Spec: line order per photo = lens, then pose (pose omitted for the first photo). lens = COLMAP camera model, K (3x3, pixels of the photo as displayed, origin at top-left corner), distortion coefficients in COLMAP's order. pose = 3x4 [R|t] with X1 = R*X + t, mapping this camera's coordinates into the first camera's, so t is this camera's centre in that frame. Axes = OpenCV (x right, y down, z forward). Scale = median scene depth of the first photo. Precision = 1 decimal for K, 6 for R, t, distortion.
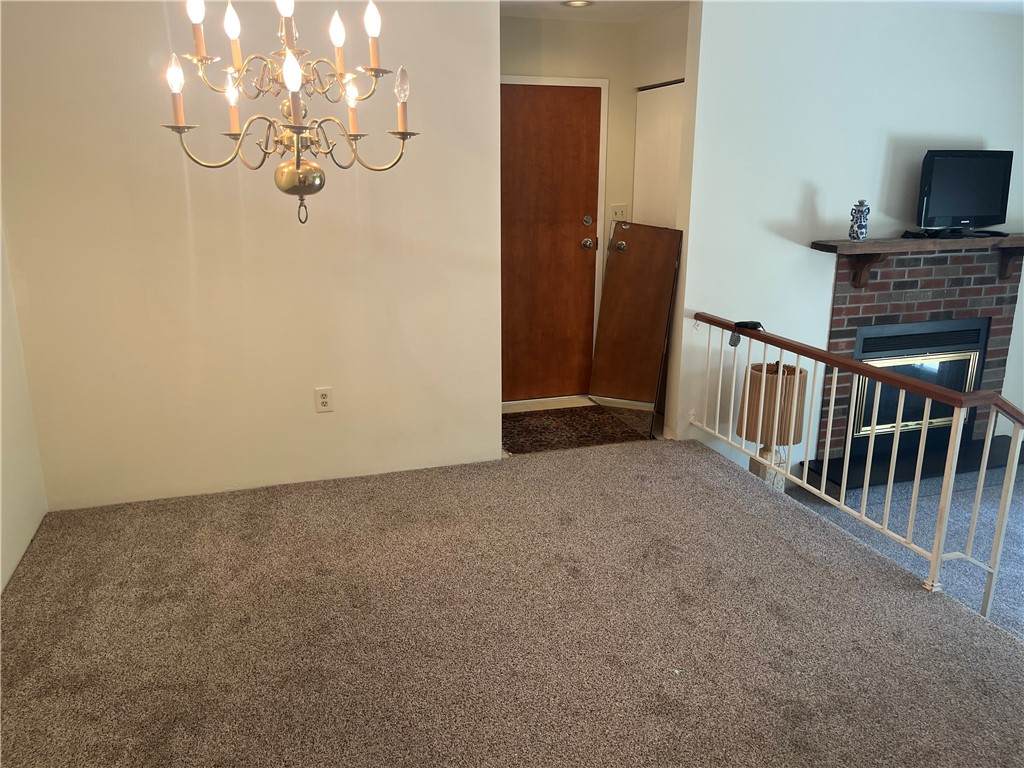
lens RADIAL K [[785.3, 0, 512.5], [0, 785.3, 387.6], [0, 0, 1]] dist [0.042671, -0.007706]
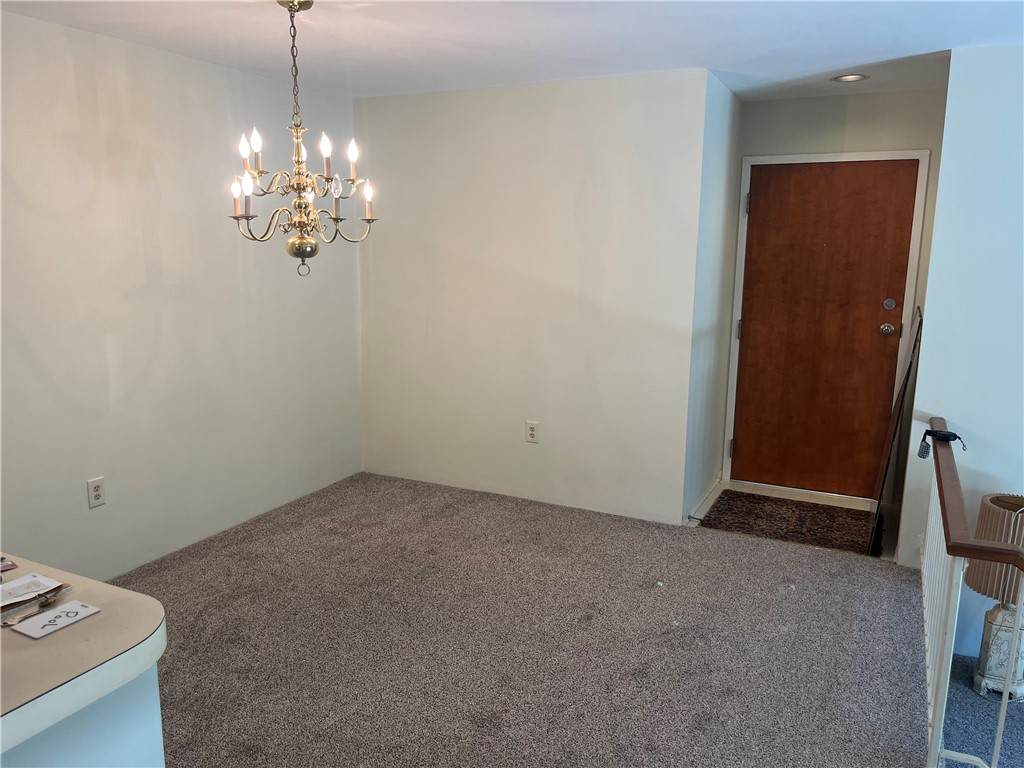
lens RADIAL K [[794.9, 0, 512.0], [0, 794.9, 384.0], [0, 0, 1]] dist [0.050524, -0.005042]
pose [[0.717487, 0.133657, -0.683628, 0.559124], [-0.200842, 0.979434, -0.019299, -0.026621], [0.666989, 0.151148, 0.729575, 0.083706]]
